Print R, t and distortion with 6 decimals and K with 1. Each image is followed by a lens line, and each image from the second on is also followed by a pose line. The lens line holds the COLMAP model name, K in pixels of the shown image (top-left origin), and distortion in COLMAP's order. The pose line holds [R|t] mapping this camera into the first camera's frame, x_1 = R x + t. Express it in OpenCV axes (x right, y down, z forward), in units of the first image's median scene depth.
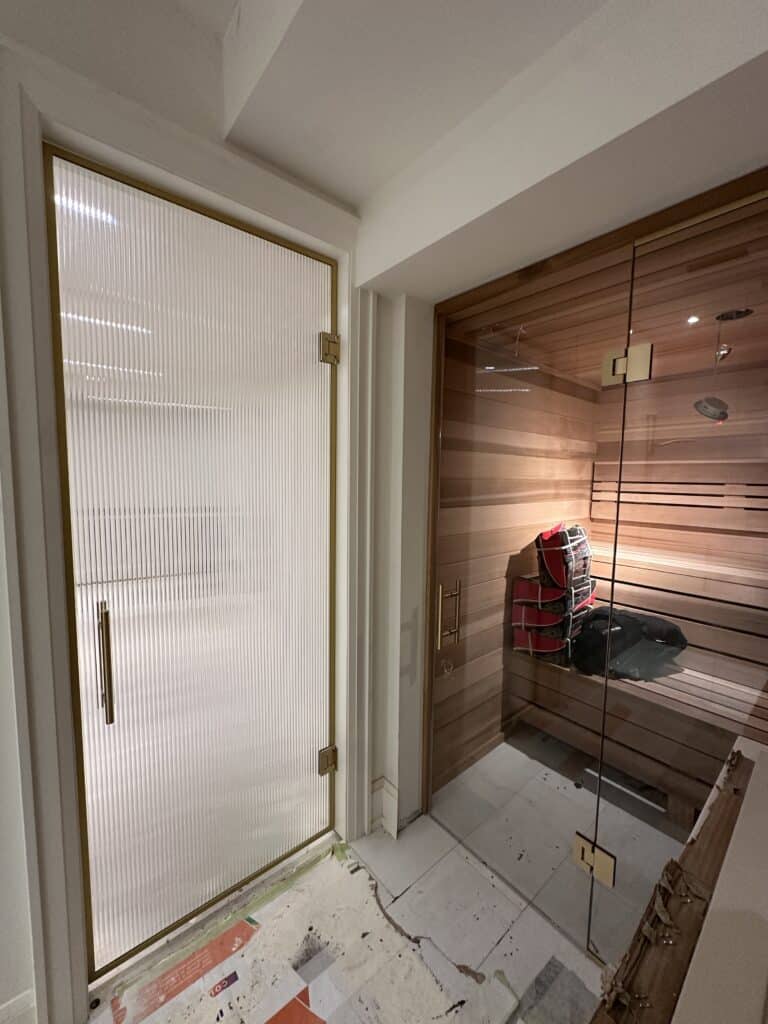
lens RADIAL K [[397.7, 0, 381.2], [0, 397.7, 508.3], [0, 0, 1]] dist [-0.031248, 0.004758]
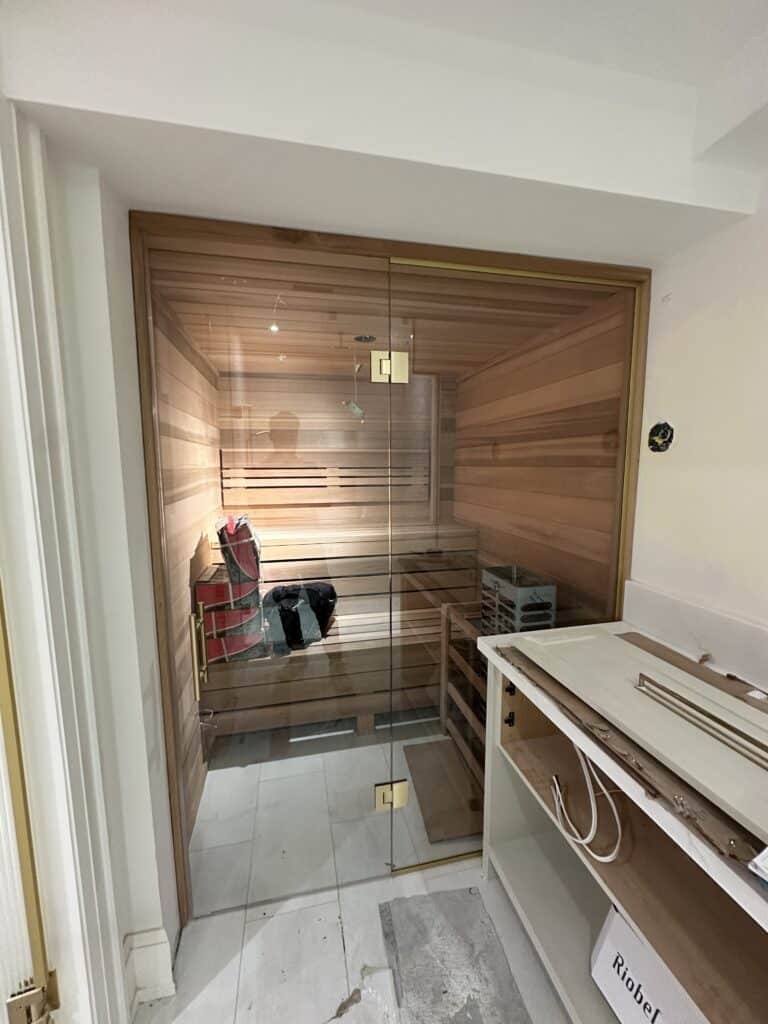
lens RADIAL K [[397.7, 0, 381.2], [0, 397.7, 508.3], [0, 0, 1]] dist [-0.031248, 0.004758]
pose [[0.452263, -0.110394, 0.885026, -0.243790], [0.078929, 0.993371, 0.083574, -0.029606], [-0.888385, 0.032057, 0.457979, 0.272698]]
